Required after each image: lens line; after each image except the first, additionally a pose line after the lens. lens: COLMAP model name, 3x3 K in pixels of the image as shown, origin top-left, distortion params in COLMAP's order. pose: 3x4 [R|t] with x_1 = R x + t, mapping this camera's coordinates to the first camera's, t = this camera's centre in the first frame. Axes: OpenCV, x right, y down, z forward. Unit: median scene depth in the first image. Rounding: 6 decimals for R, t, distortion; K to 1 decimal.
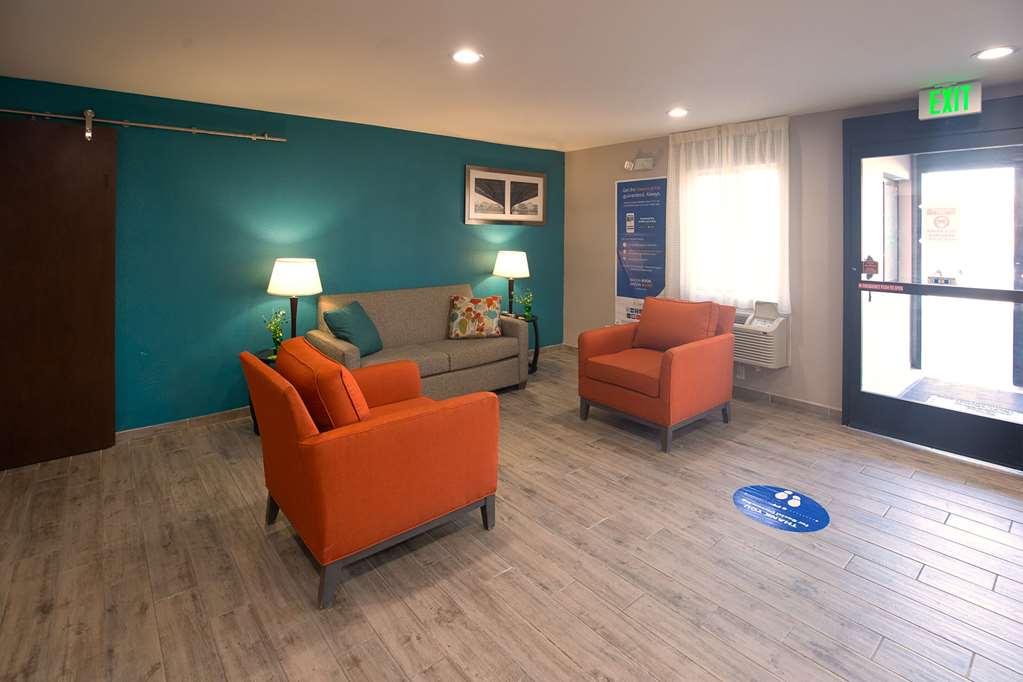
lens RADIAL K [[486.8, 0, 527.5], [0, 486.8, 234.9], [0, 0, 1]] dist [-0.025045, 0.001377]
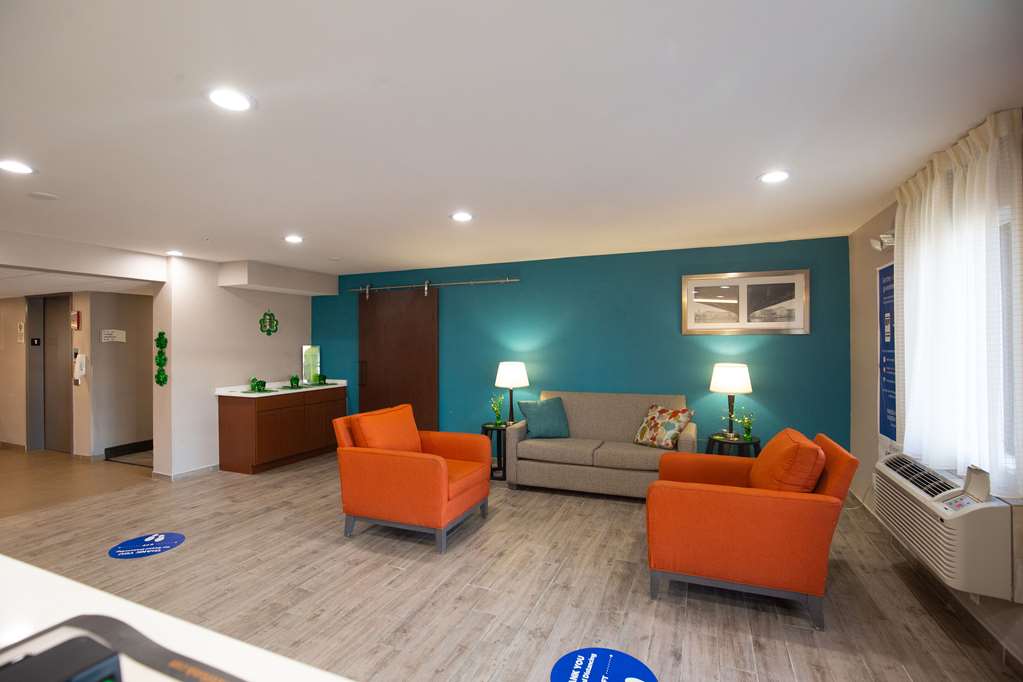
lens RADIAL K [[484.0, 0, 528.1], [0, 484.0, 348.1], [0, 0, 1]] dist [-0.033697, 0.007796]
pose [[0.478358, 0.001556, -0.878163, 0.663858], [-0.001574, 0.999998, 0.000915, 0.005222], [0.878163, 0.000945, 0.478360, 0.289526]]
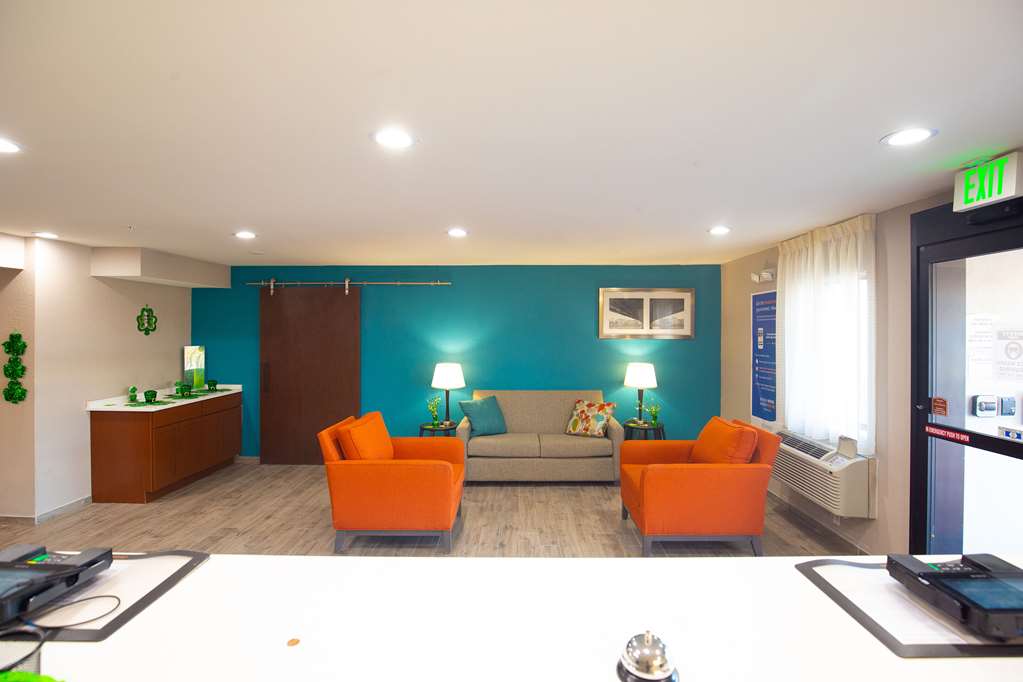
lens RADIAL K [[484.0, 0, 540.7], [0, 484.0, 340.3], [0, 0, 1]] dist [-0.033697, 0.007796]
pose [[0.777280, 0.011321, -0.629053, 0.555409], [-0.007138, 0.999932, 0.009176, -0.031599], [0.629115, -0.002642, 0.777308, 0.018012]]
